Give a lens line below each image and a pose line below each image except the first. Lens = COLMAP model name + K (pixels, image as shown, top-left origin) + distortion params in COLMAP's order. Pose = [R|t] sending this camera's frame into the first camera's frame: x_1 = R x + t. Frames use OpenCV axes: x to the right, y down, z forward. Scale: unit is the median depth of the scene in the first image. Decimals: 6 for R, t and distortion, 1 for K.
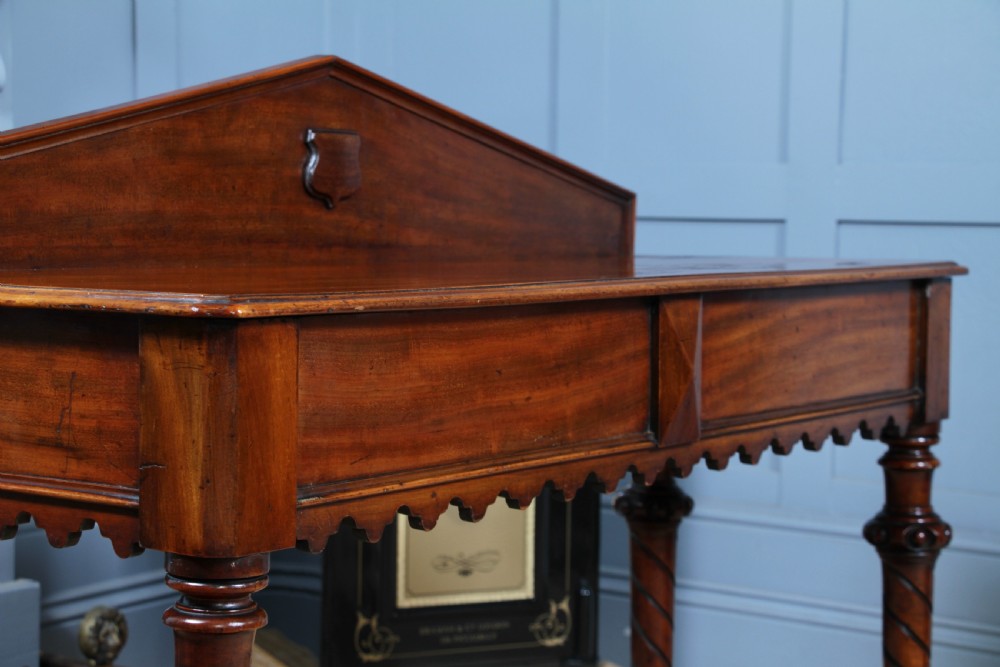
lens RADIAL K [[2046.1, 0, 500.4], [0, 2046.1, 335.3], [0, 0, 1]] dist [0.225598, 0.332977]
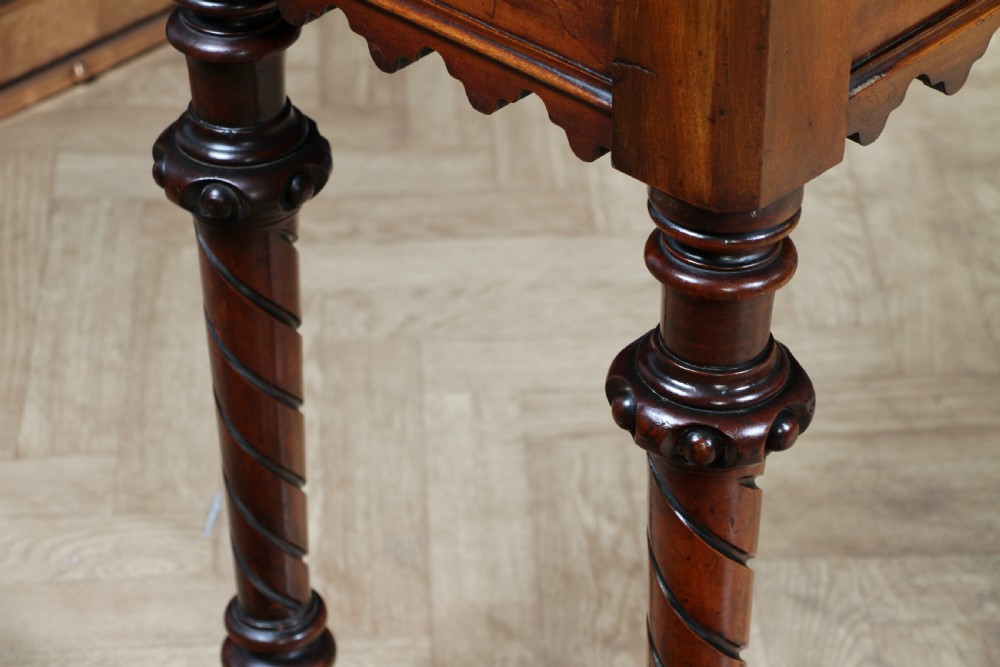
lens RADIAL K [[3096.2, 0, 501.5], [0, 3096.2, 334.5], [0, 0, 1]] dist [0.510163, 0.065482]
pose [[0.991650, 0.052644, -0.117720, -0.060801], [0.012764, 0.868325, 0.495832, -0.238460], [0.128322, -0.493194, 0.860403, 0.070970]]
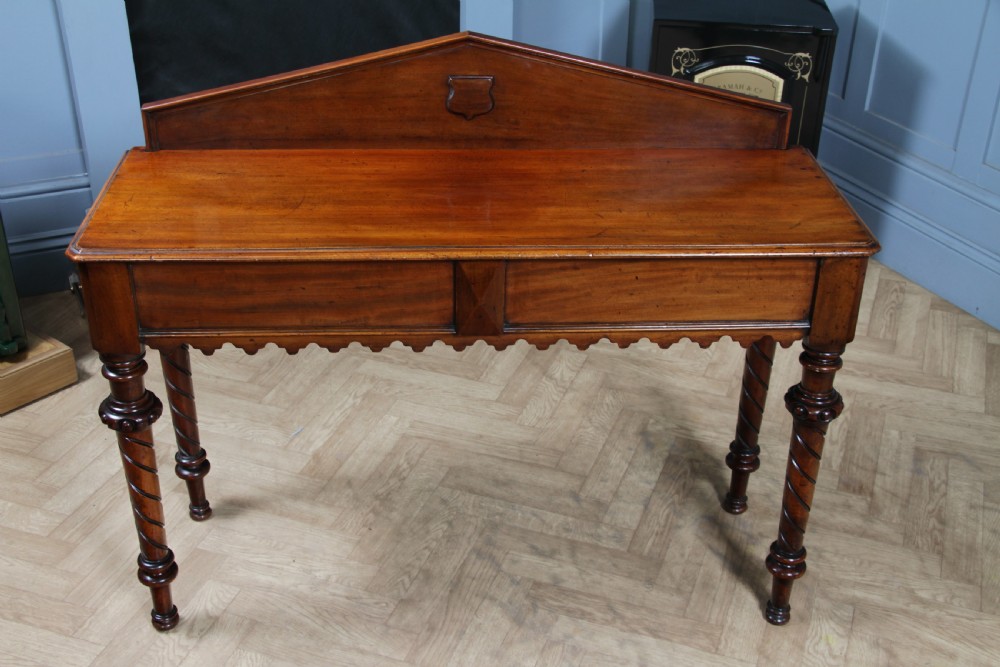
lens RADIAL K [[1236.5, 0, 495.7], [0, 1236.5, 340.5], [0, 0, 1]] dist [-0.036575, 0.315439]
pose [[0.867813, 0.243042, -0.433394, 0.467701], [-0.036629, 0.901130, 0.431998, -0.342769], [0.495538, -0.359019, 0.790915, 0.015496]]
